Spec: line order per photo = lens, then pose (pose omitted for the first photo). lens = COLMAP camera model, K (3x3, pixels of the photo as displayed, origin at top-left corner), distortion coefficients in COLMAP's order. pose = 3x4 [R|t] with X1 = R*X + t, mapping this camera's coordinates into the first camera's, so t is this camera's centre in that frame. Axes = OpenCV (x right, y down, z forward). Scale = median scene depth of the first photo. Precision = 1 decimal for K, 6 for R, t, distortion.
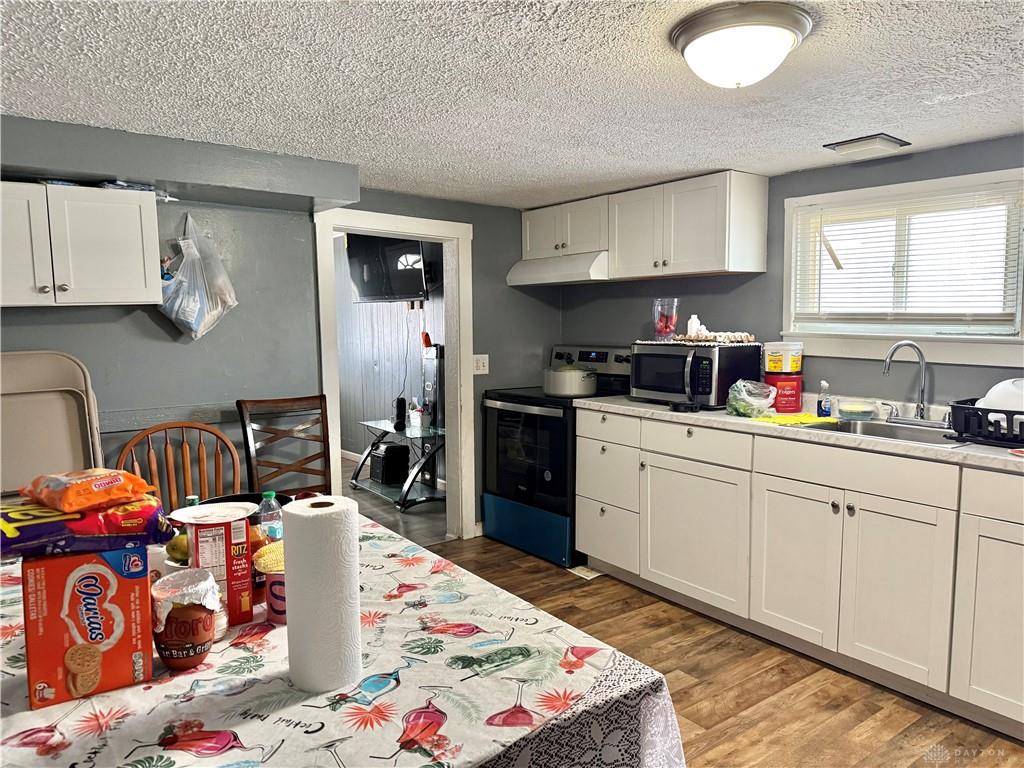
lens RADIAL K [[711.7, 0, 512.0], [0, 711.7, 384.0], [0, 0, 1]] dist [0.003027, 0.000118]
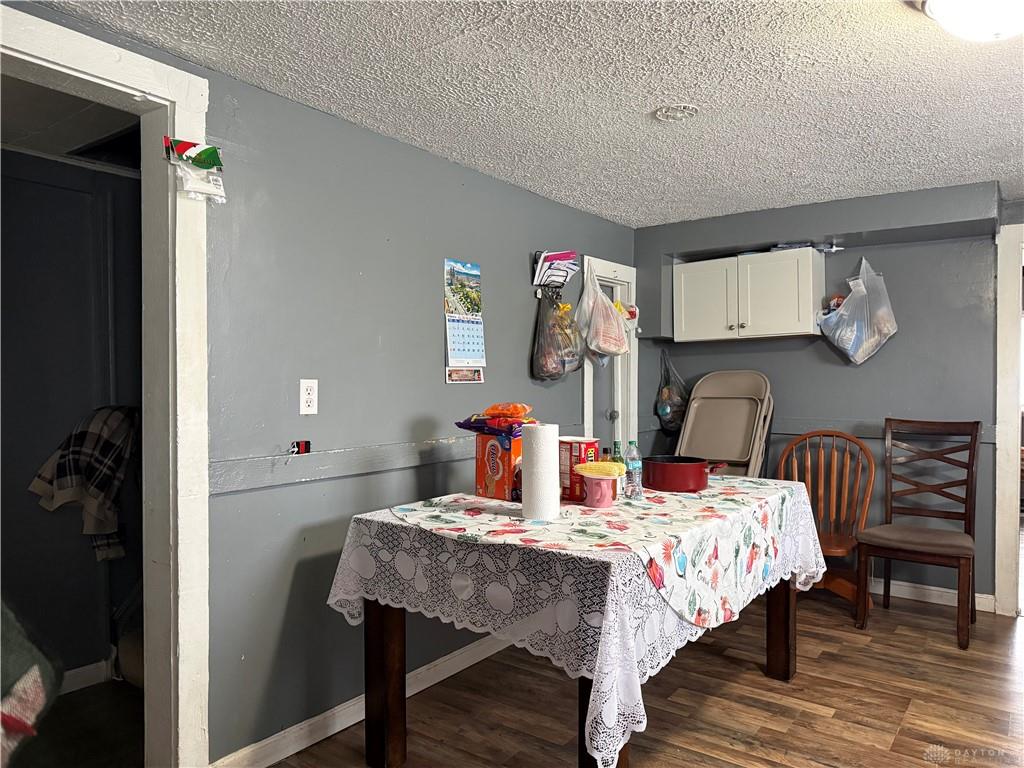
lens RADIAL K [[711.7, 0, 512.0], [0, 711.7, 384.0], [0, 0, 1]] dist [0.003027, 0.000118]
pose [[0.284499, 0.018089, -0.958506, 0.546780], [-0.085457, 0.996320, -0.006562, 0.028861], [0.954860, 0.083778, 0.284998, 0.133103]]
